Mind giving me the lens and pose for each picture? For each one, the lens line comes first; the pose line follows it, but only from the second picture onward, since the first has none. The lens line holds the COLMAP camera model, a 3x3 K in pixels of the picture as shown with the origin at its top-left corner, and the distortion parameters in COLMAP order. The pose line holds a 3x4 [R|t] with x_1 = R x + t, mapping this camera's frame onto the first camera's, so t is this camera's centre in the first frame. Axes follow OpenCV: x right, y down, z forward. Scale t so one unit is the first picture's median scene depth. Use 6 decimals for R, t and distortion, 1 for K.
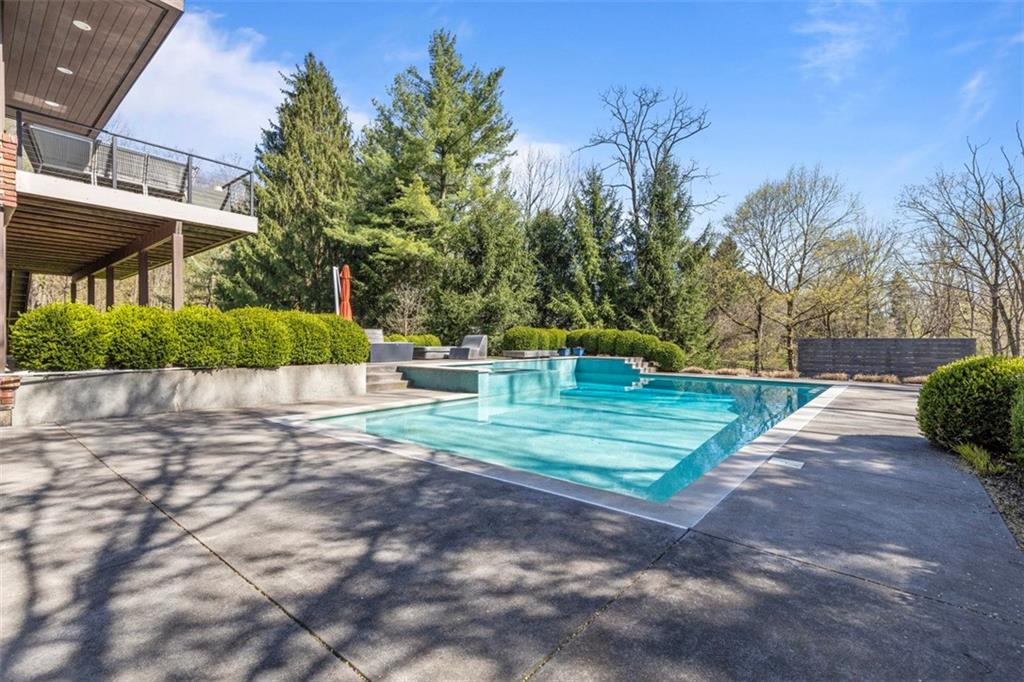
lens RADIAL K [[466.3, 0, 522.6], [0, 466.3, 345.1], [0, 0, 1]] dist [0.002609, -0.000395]
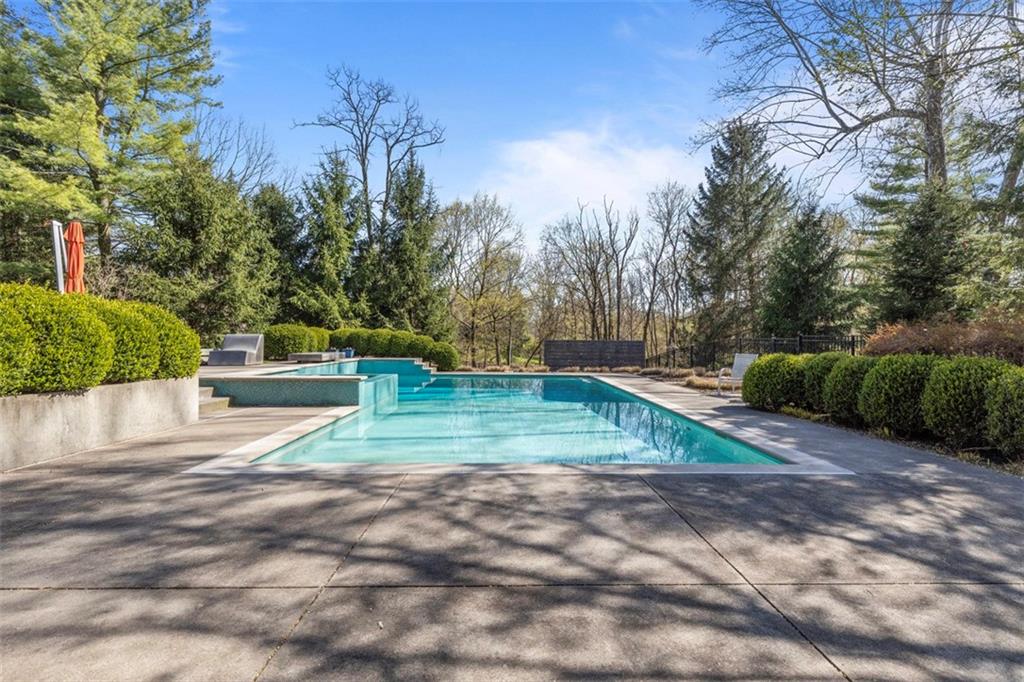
lens RADIAL K [[466.3, 0, 522.6], [0, 466.3, 345.1], [0, 0, 1]] dist [0.002609, -0.000395]
pose [[0.748318, -0.002950, 0.663334, -0.204018], [0.000660, 0.999993, 0.003702, -0.003987], [-0.663340, -0.002332, 0.748314, 0.080232]]
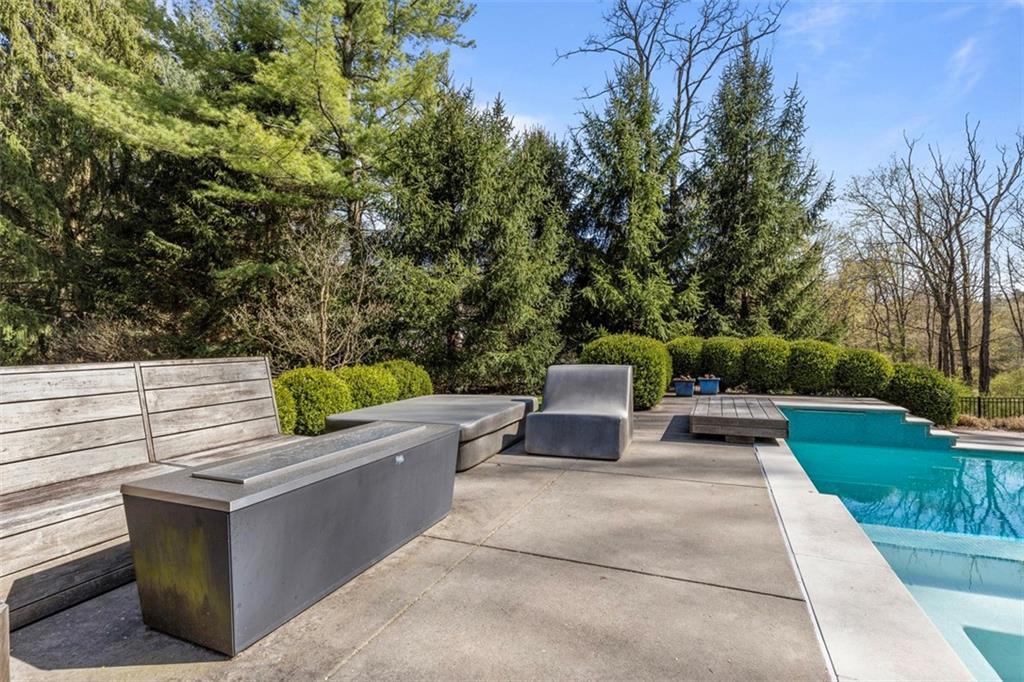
lens RADIAL K [[462.3, 0, 512.0], [0, 462.3, 341.0], [0, 0, 1]] dist [0.000066, 0.007634]
pose [[0.958200, -0.011898, 0.285851, -0.182419], [0.013677, 0.999898, -0.004225, -0.028729], [-0.285771, 0.007958, 0.958265, 0.537129]]
